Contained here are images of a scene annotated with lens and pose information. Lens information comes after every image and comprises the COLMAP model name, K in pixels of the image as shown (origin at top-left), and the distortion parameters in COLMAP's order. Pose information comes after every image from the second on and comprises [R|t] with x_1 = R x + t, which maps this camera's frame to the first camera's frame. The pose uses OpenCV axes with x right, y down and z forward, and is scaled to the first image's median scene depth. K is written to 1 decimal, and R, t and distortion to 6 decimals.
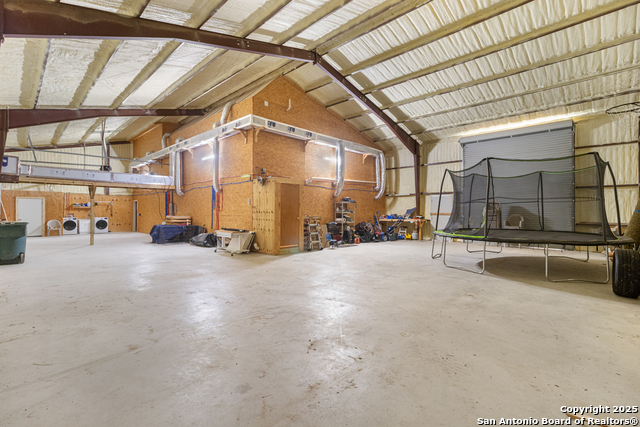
lens RADIAL K [[300.3, 0, 325.6], [0, 300.3, 211.5], [0, 0, 1]] dist [0.001675, 0.000474]
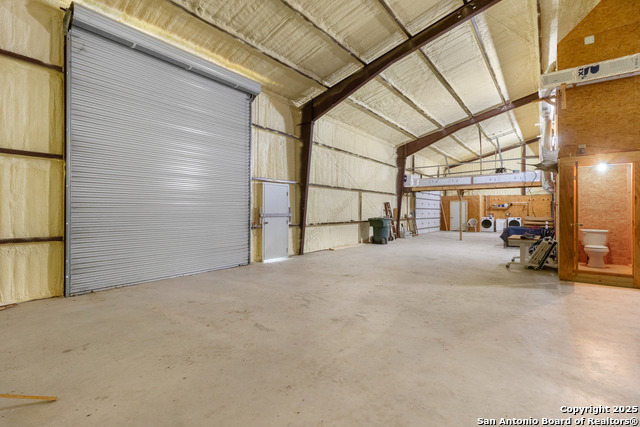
lens RADIAL K [[300.3, 0, 305.0], [0, 300.3, 210.4], [0, 0, 1]] dist [0.001675, 0.000474]
pose [[0.068910, -0.003158, -0.997618, 0.269038], [-0.002840, 0.999990, -0.003361, 0.000747], [0.997619, 0.003065, 0.068900, 0.251109]]
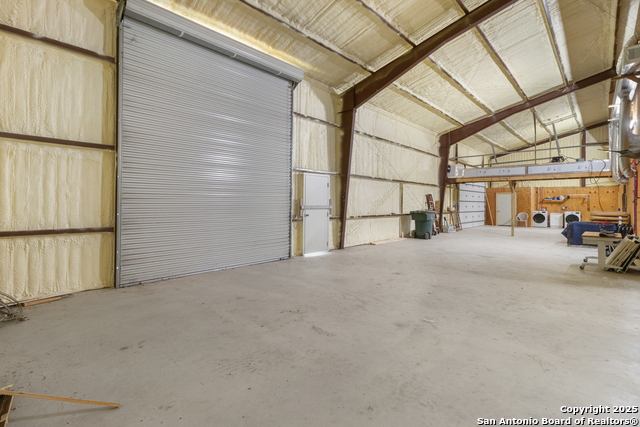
lens RADIAL K [[300.3, 0, 298.8], [0, 300.3, 200.7], [0, 0, 1]] dist [0.001675, 0.000474]
pose [[-0.030583, -0.008717, -0.999494, 0.246246], [-0.008653, 0.999927, -0.008456, 0.000890], [0.999495, 0.008390, -0.030656, 0.223283]]
